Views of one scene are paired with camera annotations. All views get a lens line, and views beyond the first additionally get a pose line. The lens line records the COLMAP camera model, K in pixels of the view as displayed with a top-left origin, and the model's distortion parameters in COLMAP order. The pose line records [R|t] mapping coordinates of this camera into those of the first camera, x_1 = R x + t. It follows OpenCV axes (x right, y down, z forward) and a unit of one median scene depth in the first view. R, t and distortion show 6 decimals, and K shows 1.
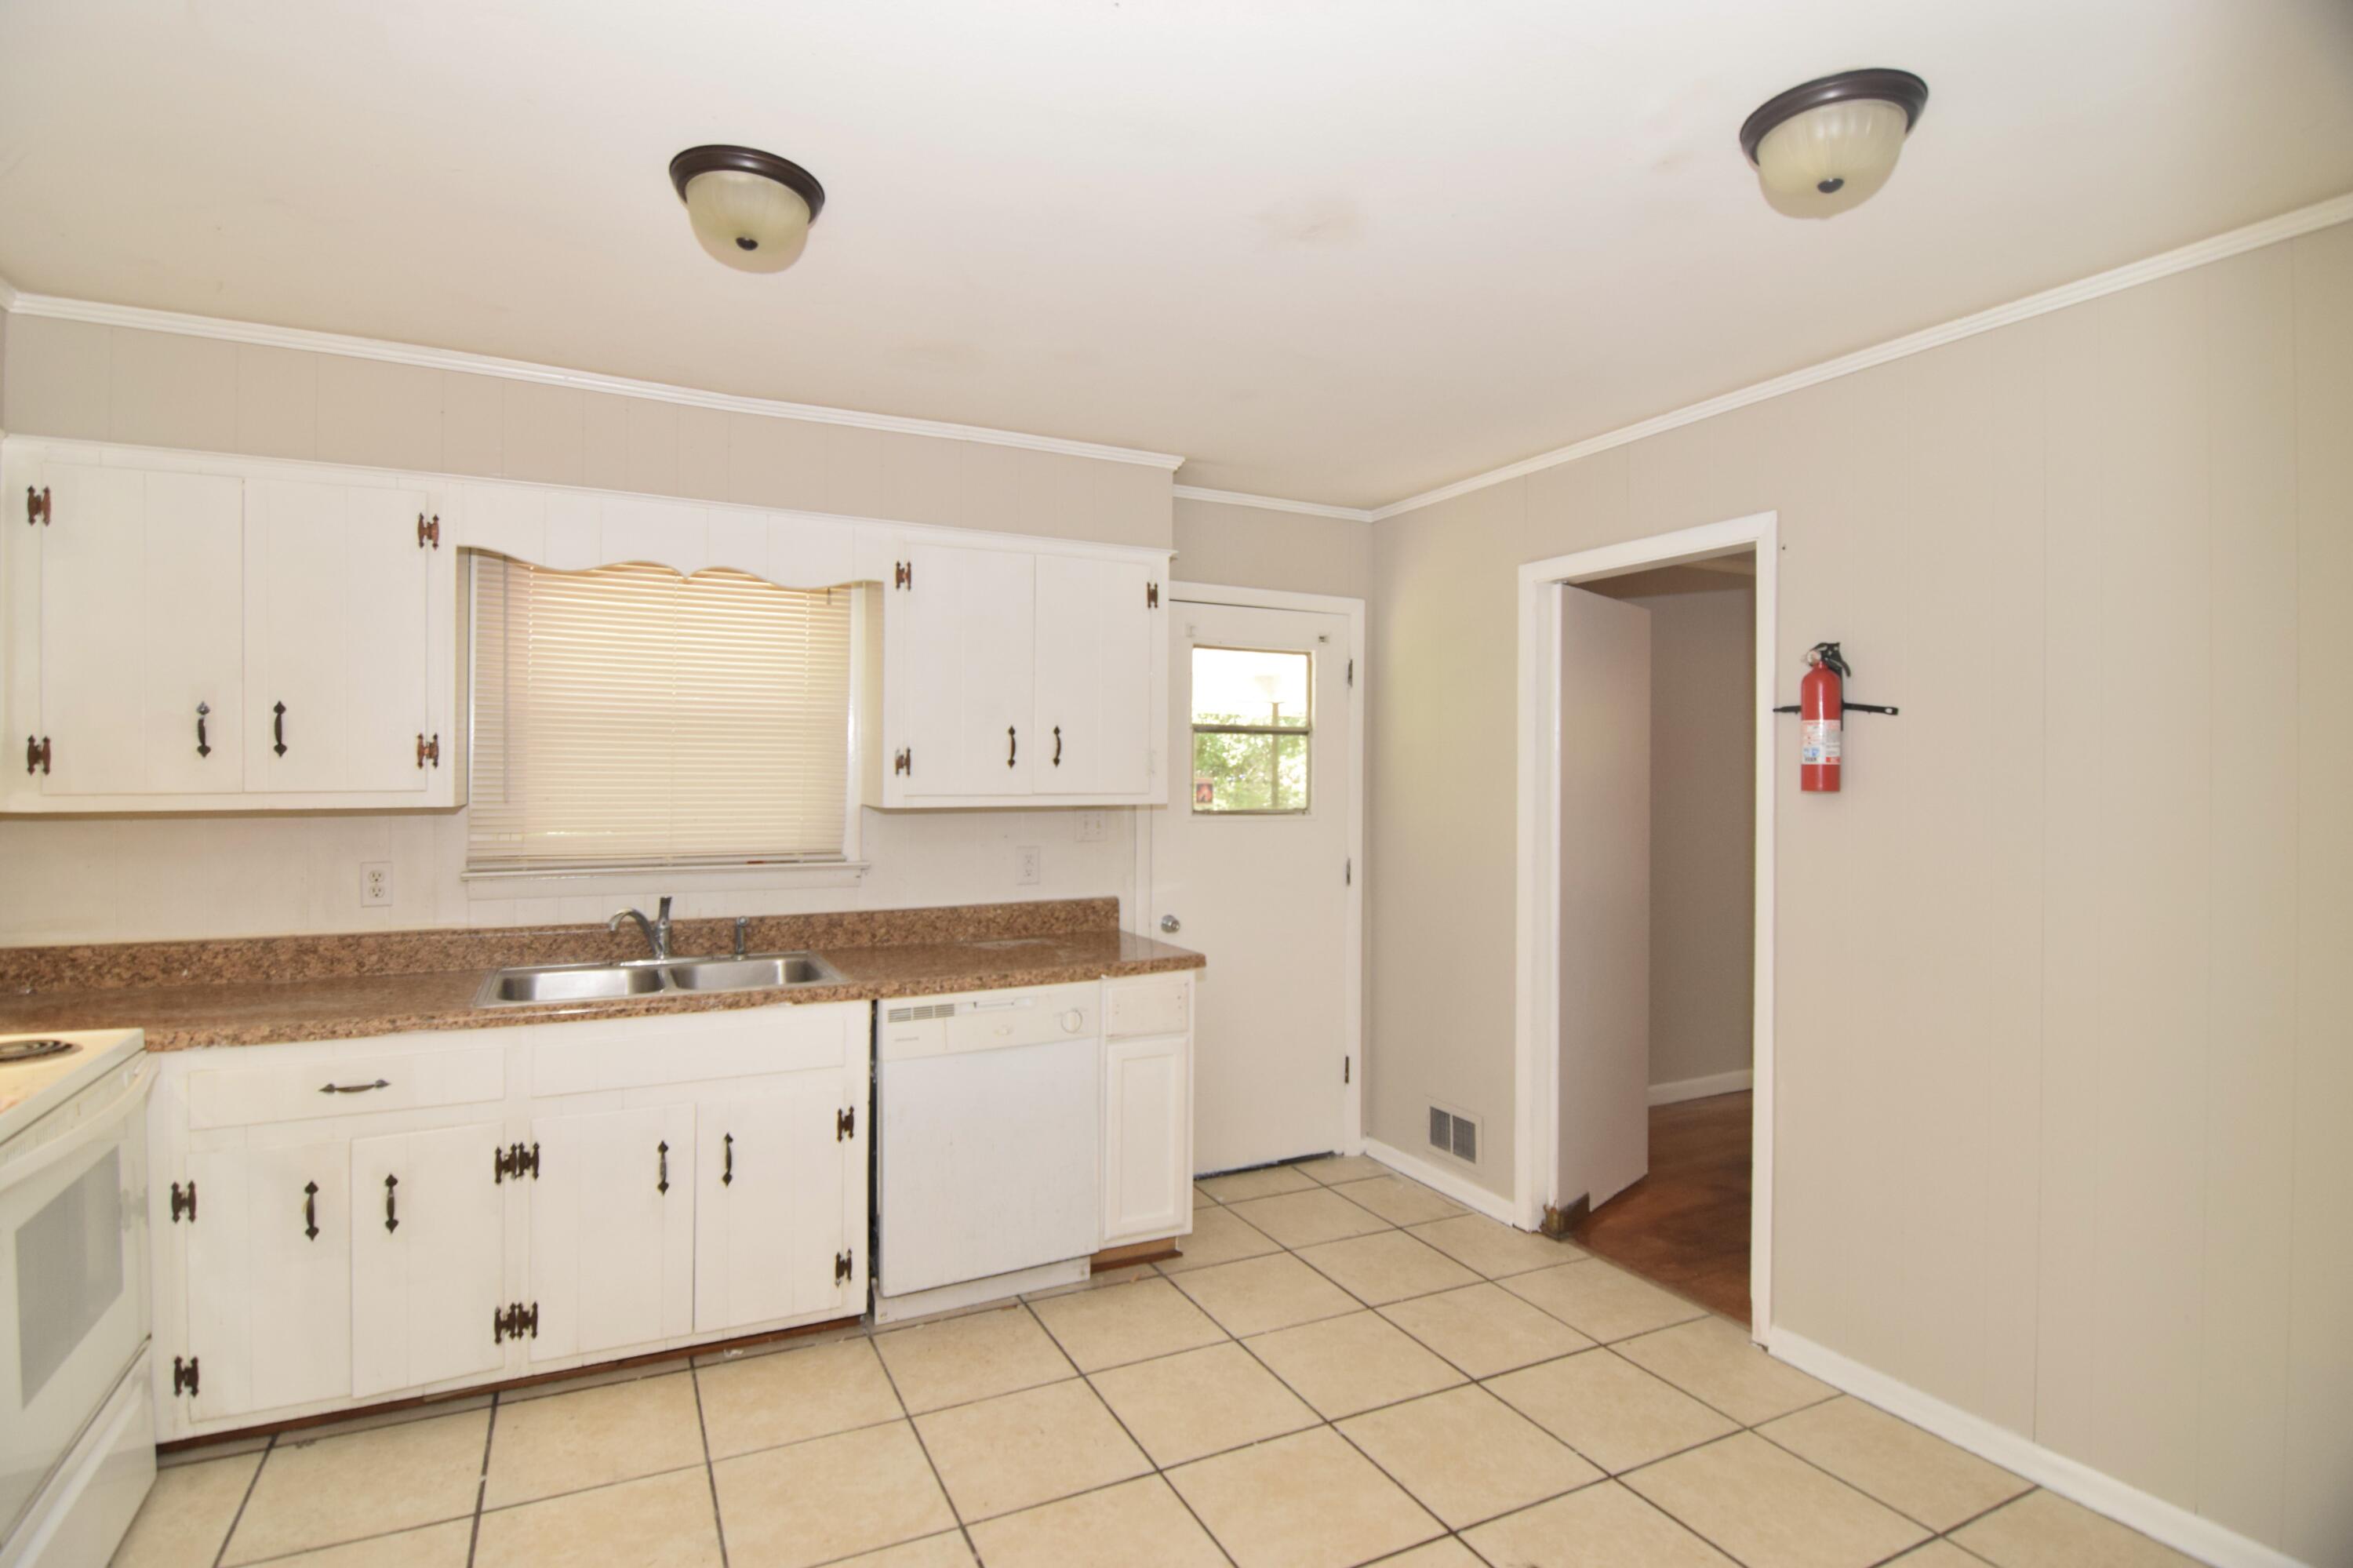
lens RADIAL K [[1187.1, 0, 1142.6], [0, 1187.1, 774.1], [0, 0, 1]] dist [0.002506, -0.013968]
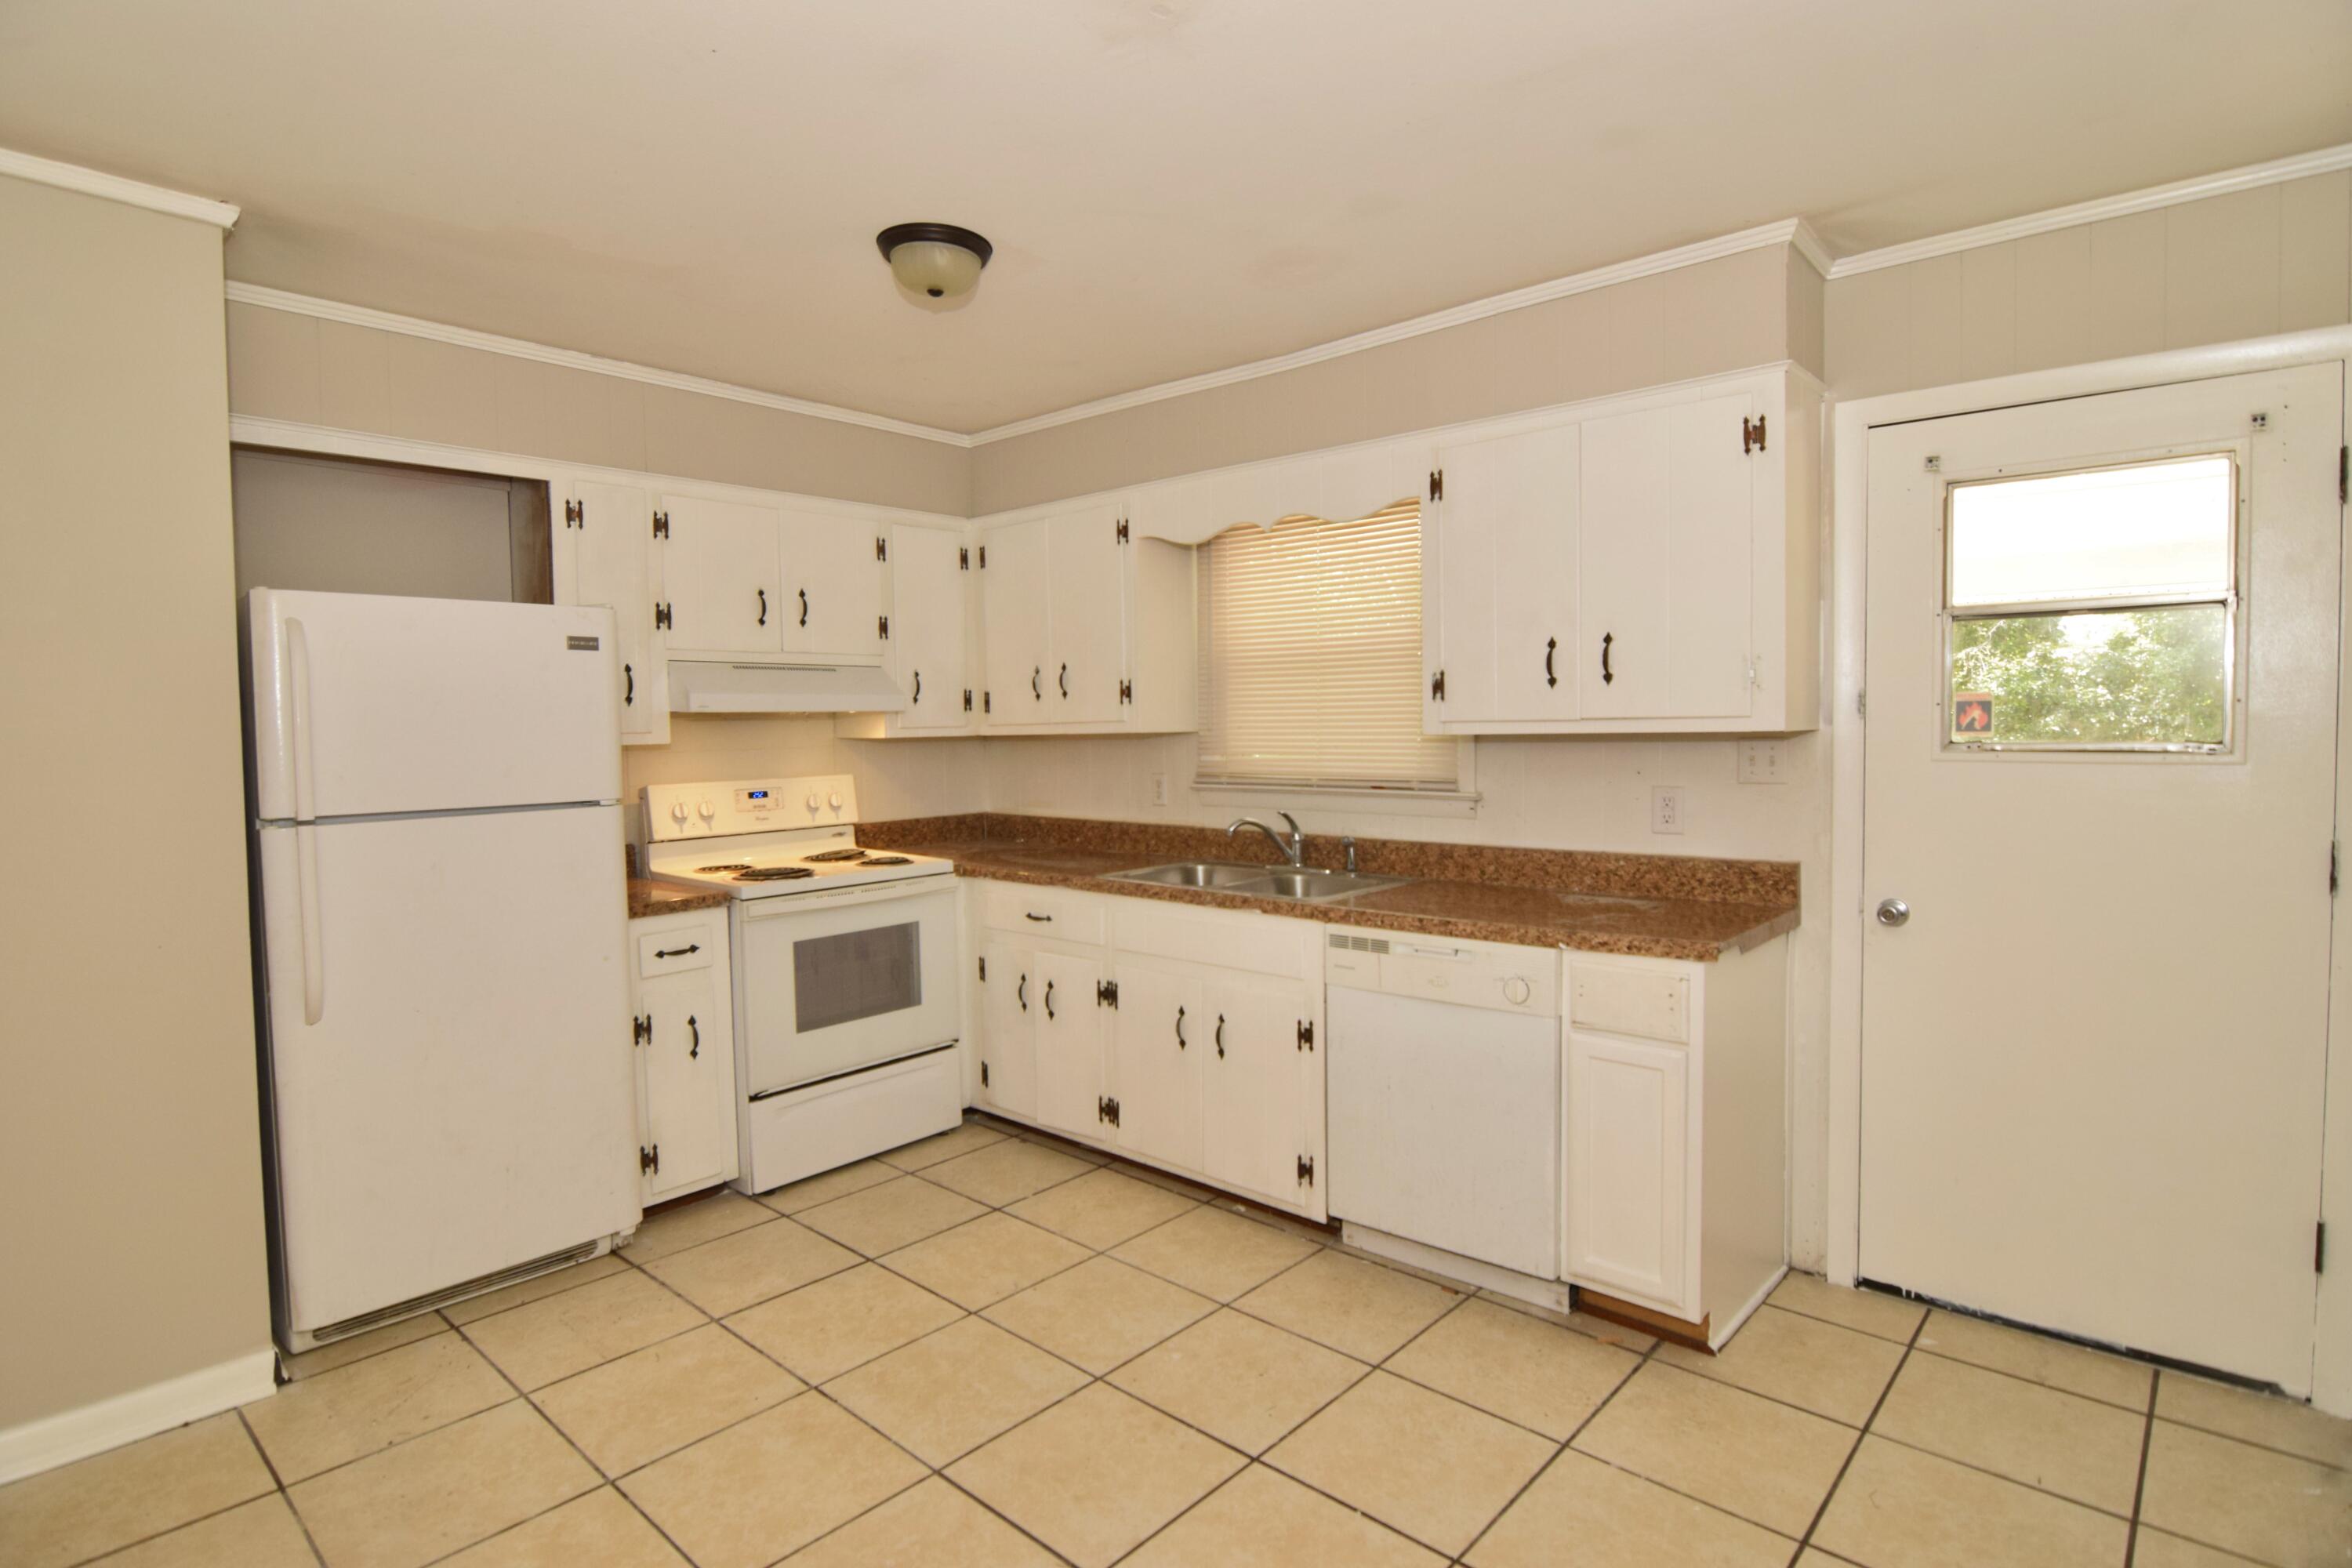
lens RADIAL K [[1186.5, 0, 1142.1], [0, 1186.5, 774.1], [0, 0, 1]] dist [0.002506, -0.013968]
pose [[0.361988, 0.029595, -0.931713, 0.593205], [0.013728, 0.999218, 0.037072, 0.021360], [0.932082, -0.026210, 0.361299, 0.442889]]
